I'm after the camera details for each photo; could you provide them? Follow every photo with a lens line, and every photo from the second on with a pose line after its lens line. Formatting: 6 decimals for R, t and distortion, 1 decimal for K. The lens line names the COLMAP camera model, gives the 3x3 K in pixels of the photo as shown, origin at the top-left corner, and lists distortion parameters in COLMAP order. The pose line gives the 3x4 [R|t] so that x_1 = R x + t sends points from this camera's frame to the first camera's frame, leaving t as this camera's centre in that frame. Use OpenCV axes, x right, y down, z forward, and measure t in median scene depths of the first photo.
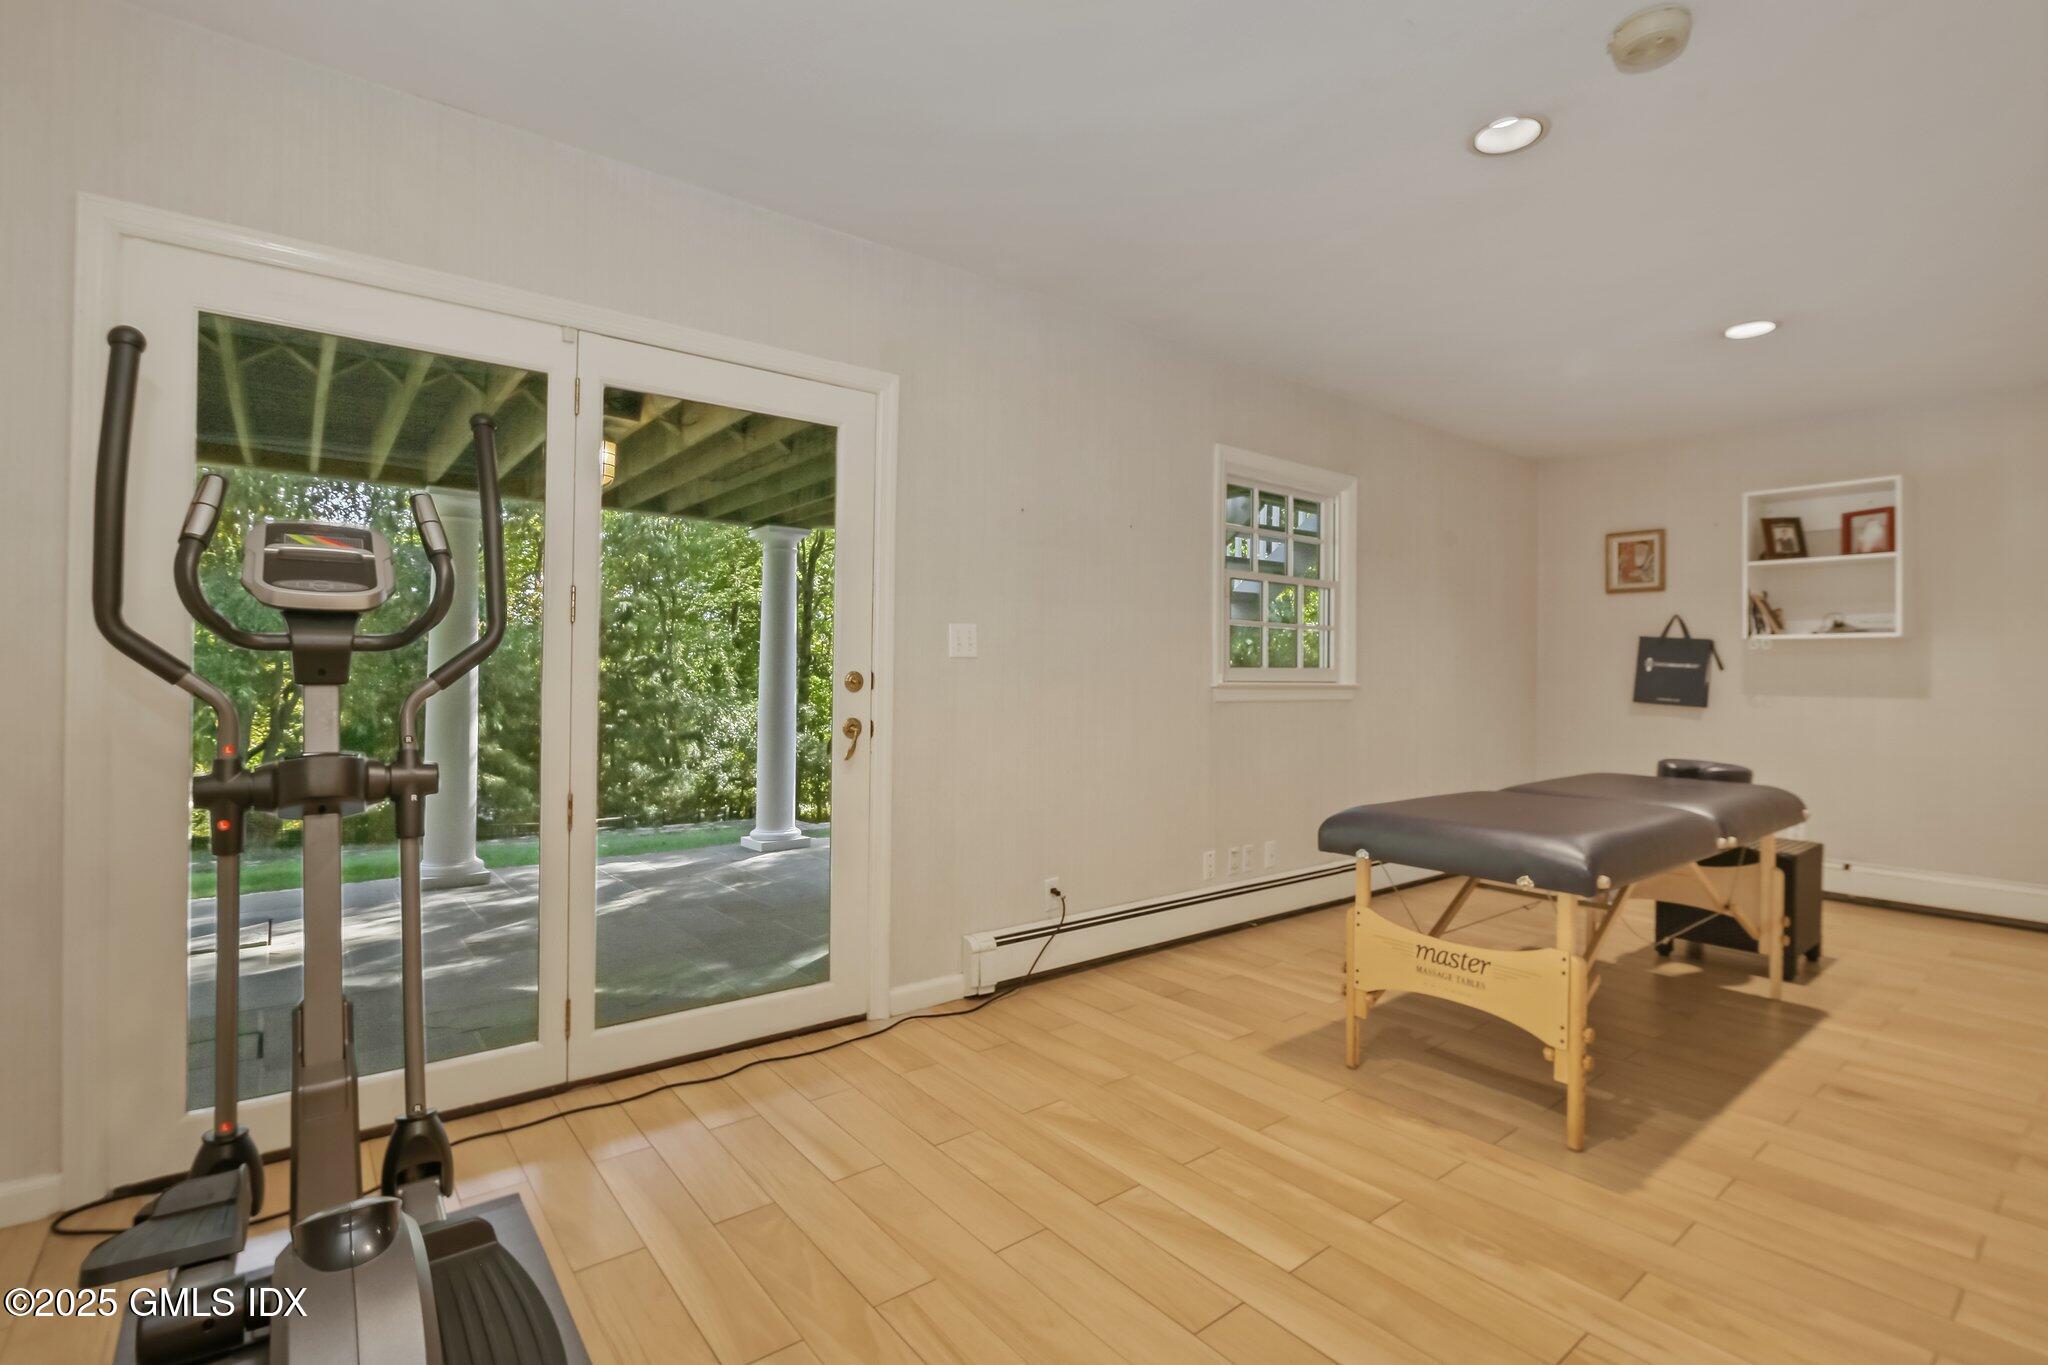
lens RADIAL K [[948.6, 0, 1027.4], [0, 948.6, 674.0], [0, 0, 1]] dist [-0.019602, 0.001759]
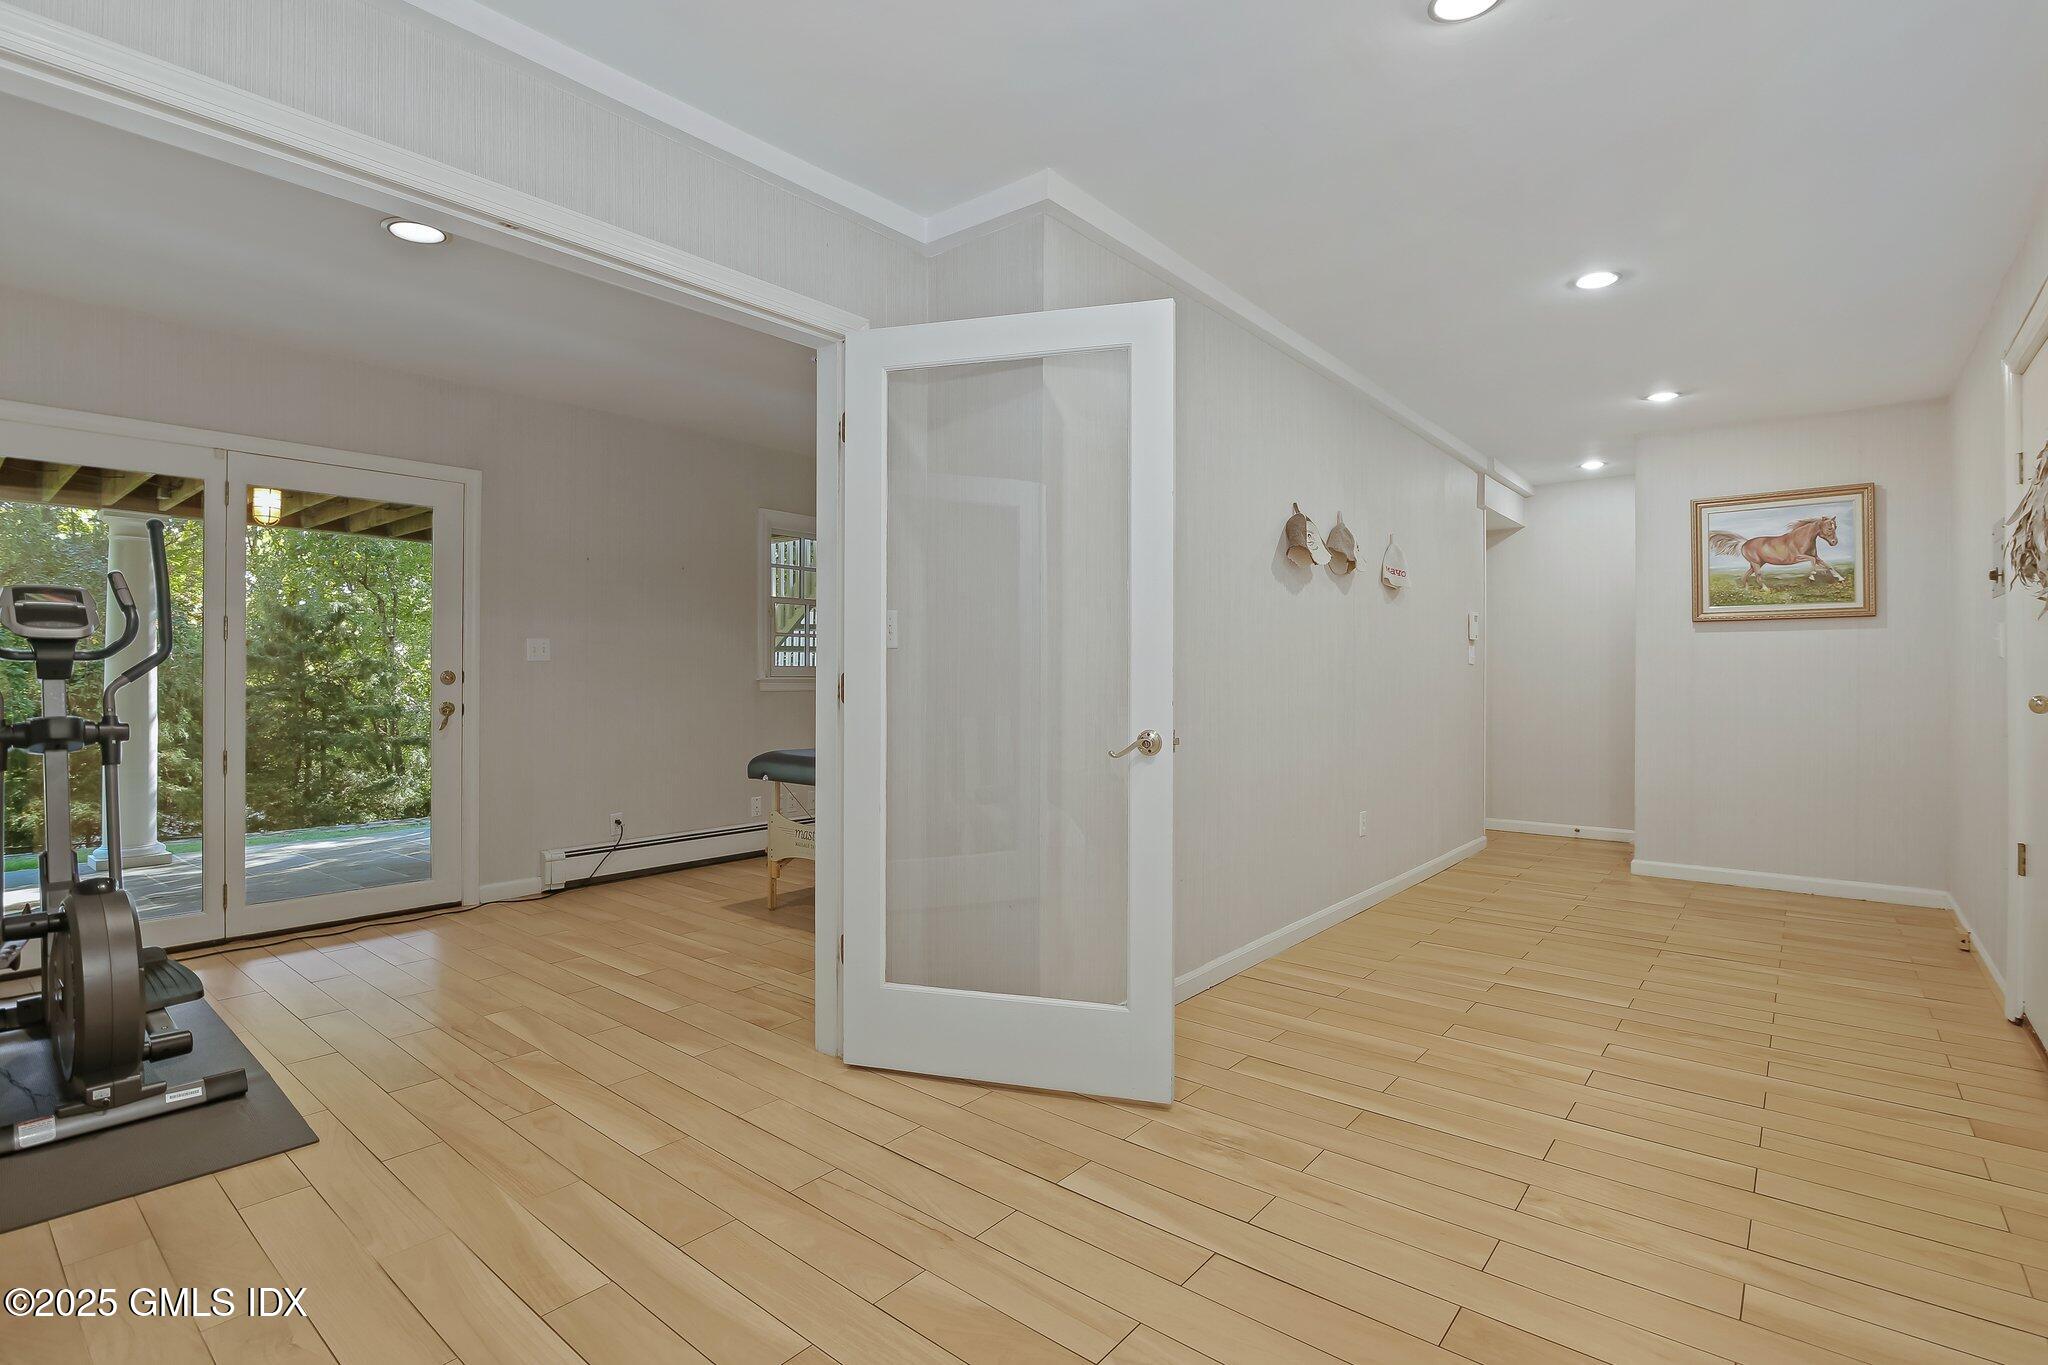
lens RADIAL K [[948.6, 0, 1025.8], [0, 948.6, 676.6], [0, 0, 1]] dist [-0.019602, 0.001759]
pose [[0.975663, -0.007697, 0.219141, 0.375602], [0.007034, 0.999968, 0.003806, 0.006185], [-0.219163, -0.002172, 0.975686, -0.638389]]
